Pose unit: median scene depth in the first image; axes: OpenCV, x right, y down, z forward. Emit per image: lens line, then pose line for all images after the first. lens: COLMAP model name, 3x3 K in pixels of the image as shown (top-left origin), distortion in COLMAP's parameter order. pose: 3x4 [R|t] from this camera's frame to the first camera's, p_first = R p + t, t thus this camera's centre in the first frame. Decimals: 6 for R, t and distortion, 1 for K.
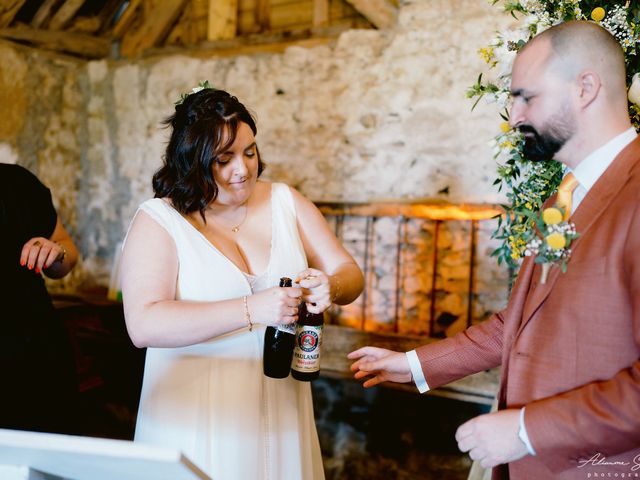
lens RADIAL K [[699.5, 0, 317.5], [0, 699.5, 237.2], [0, 0, 1]] dist [-0.003484, 0.000000]
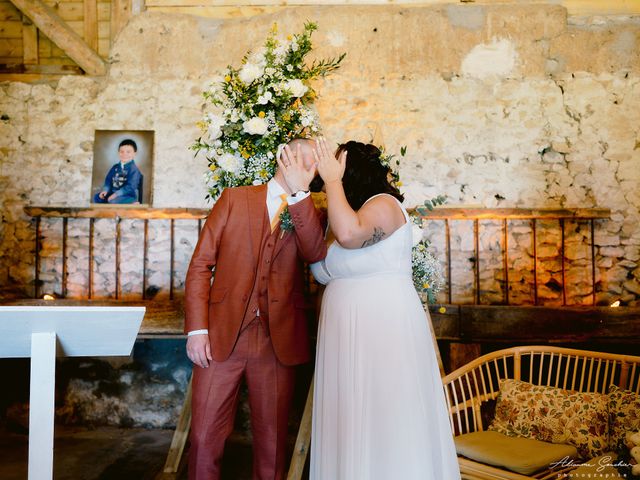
lens RADIAL K [[699.5, 0, 319.2], [0, 699.5, 239.0], [0, 0, 1]] dist [-0.003484, 0.000000]
pose [[0.869498, -0.029423, 0.493059, -0.207713], [0.028177, 0.999553, 0.009959, 0.008990], [-0.493132, 0.005234, 0.869939, -0.374812]]
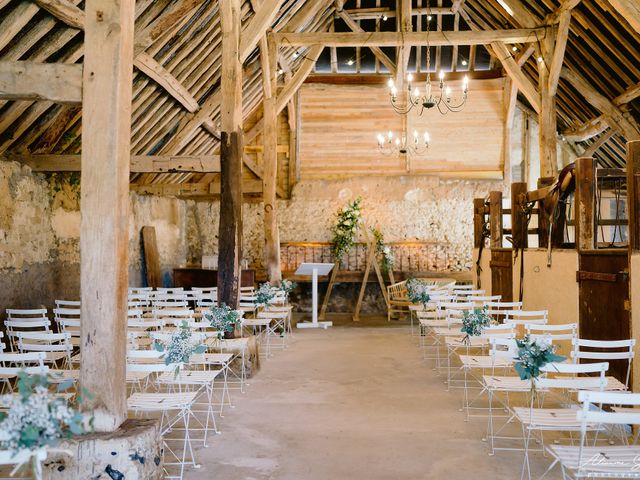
lens RADIAL K [[699.5, 0, 320.7], [0, 699.5, 240.3], [0, 0, 1]] dist [-0.003484, 0.000000]
pose [[0.876057, -0.020848, 0.481757, -1.741753], [0.033640, 0.999273, -0.017928, 0.018607], [-0.481033, 0.031912, 0.876121, -2.725560]]
